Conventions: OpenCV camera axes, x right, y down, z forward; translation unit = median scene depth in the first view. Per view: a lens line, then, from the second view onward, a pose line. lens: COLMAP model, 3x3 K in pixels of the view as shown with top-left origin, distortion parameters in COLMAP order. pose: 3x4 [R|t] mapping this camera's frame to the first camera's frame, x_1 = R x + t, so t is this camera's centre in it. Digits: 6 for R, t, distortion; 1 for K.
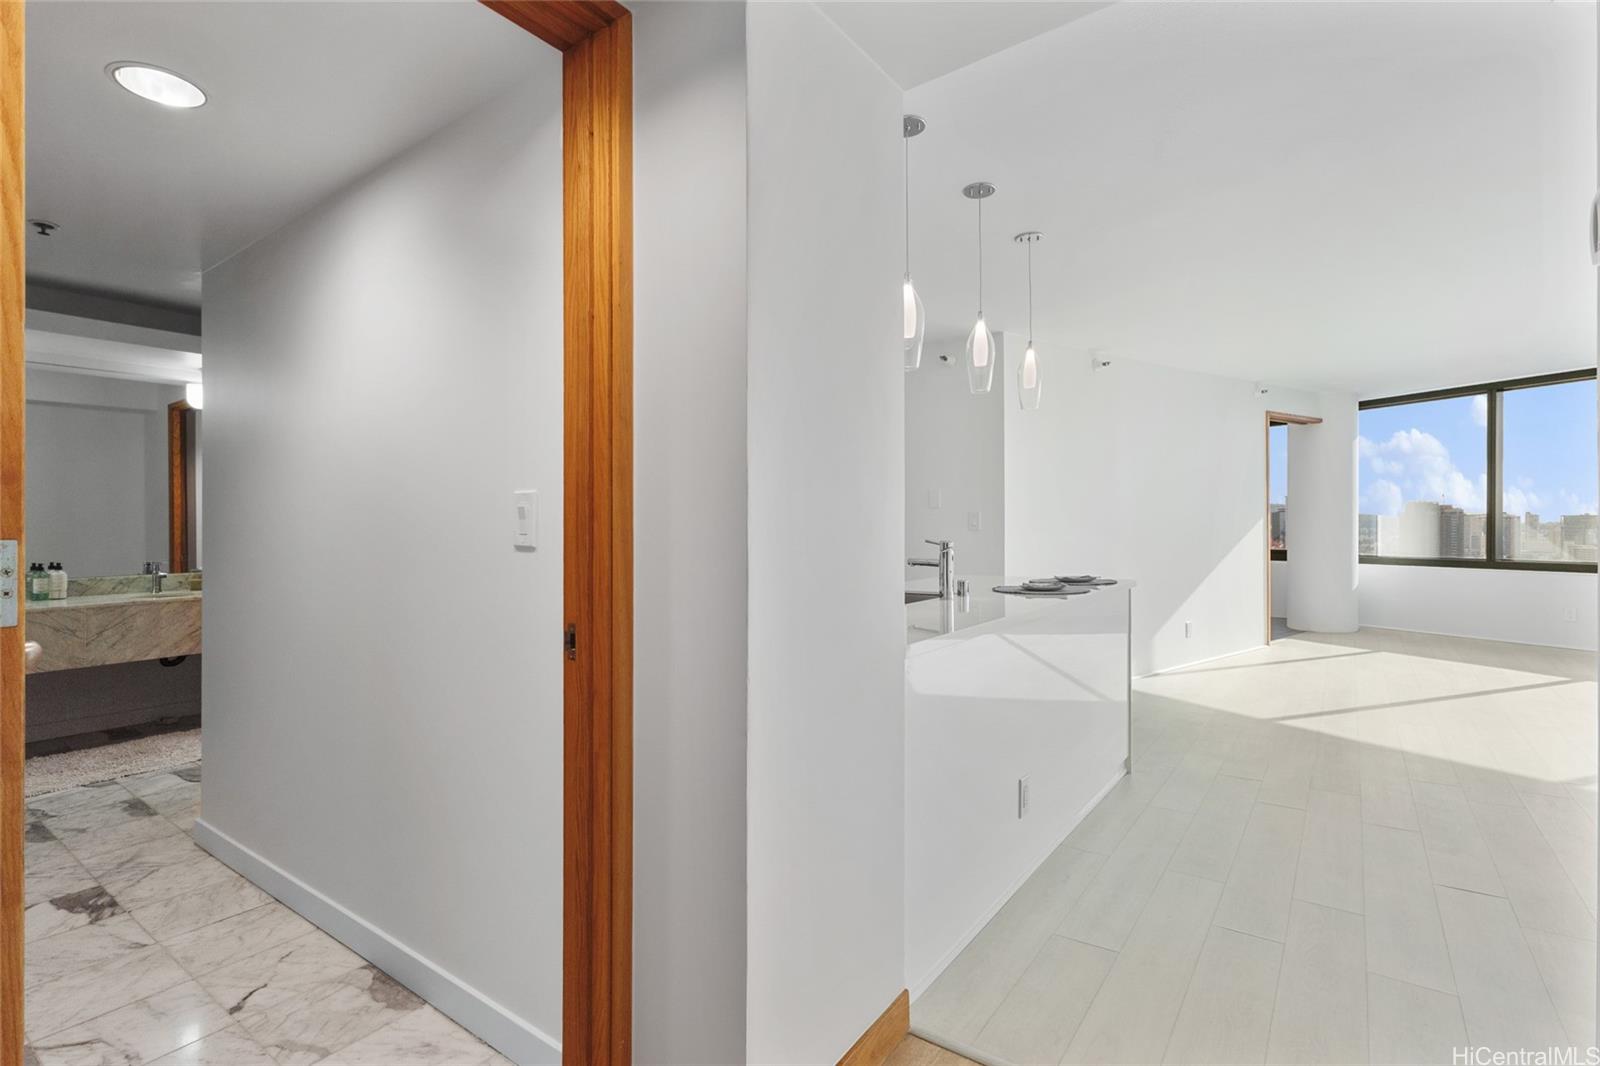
lens RADIAL K [[749.2, 0, 797.5], [0, 749.2, 531.3], [0, 0, 1]] dist [0.008343, -0.000194]
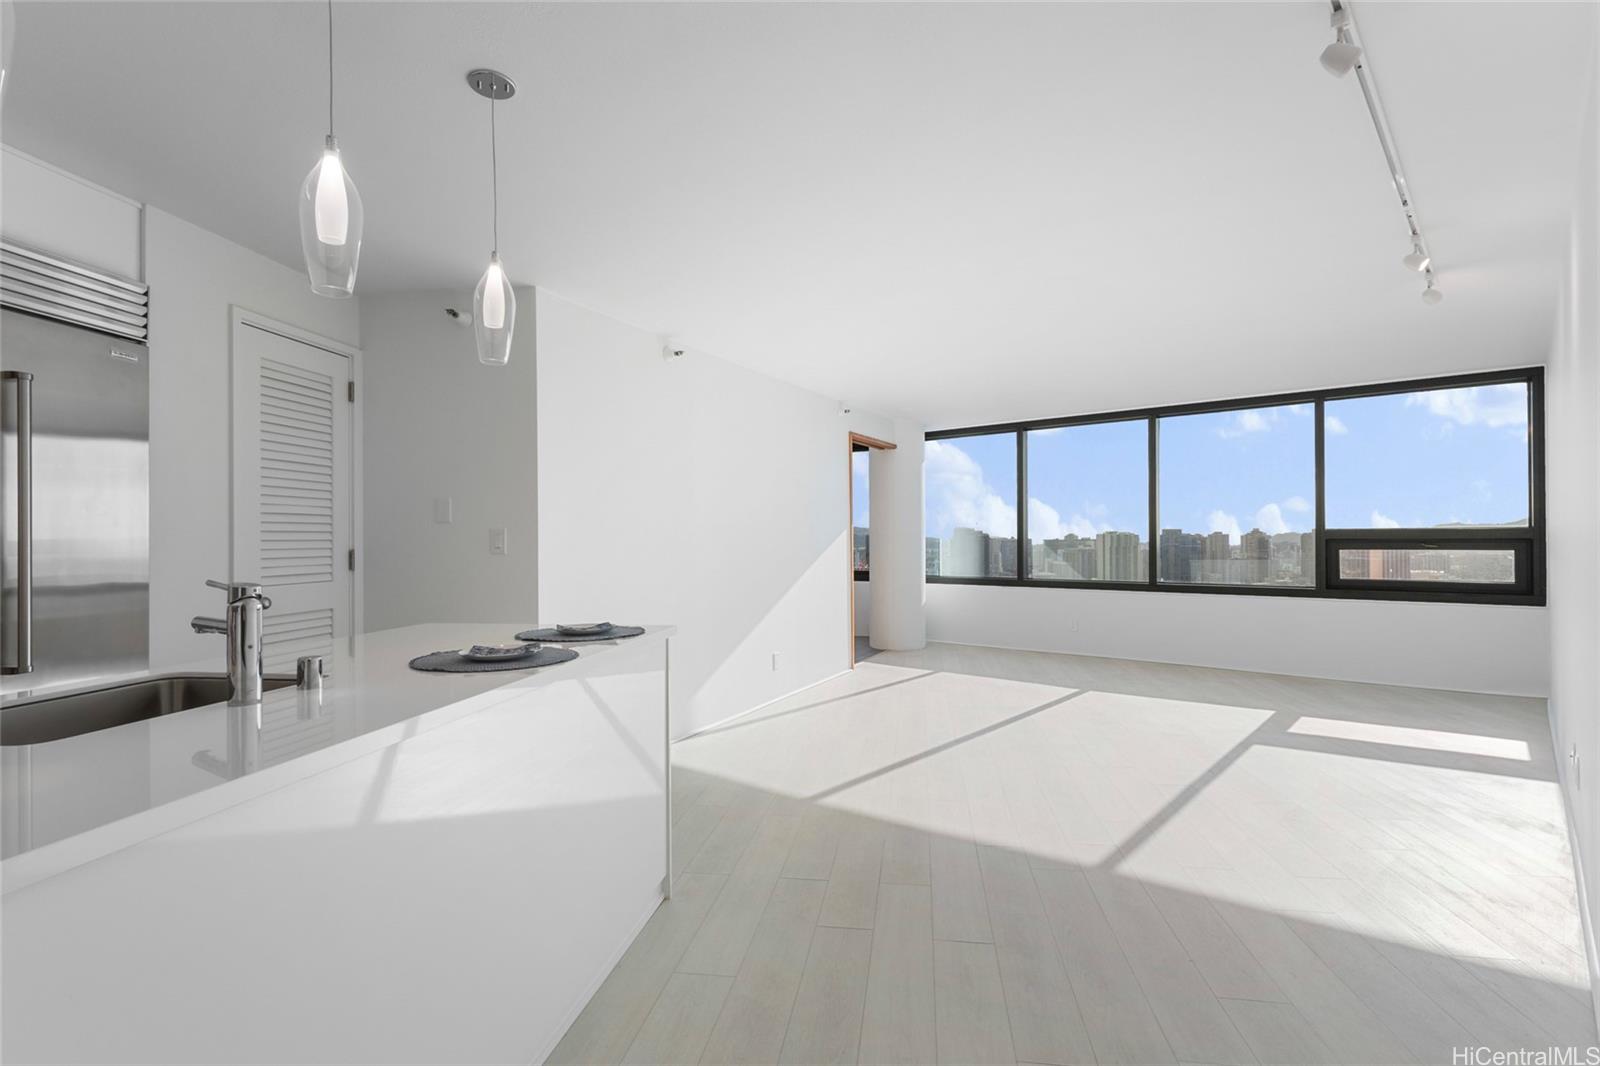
lens RADIAL K [[749.2, 0, 797.5], [0, 749.2, 531.3], [0, 0, 1]] dist [0.008343, -0.000194]
pose [[0.890503, 0.011457, 0.454833, 0.113934], [0.001819, 0.999585, -0.028740, -0.001814], [-0.454973, 0.026420, 0.890113, 0.154991]]
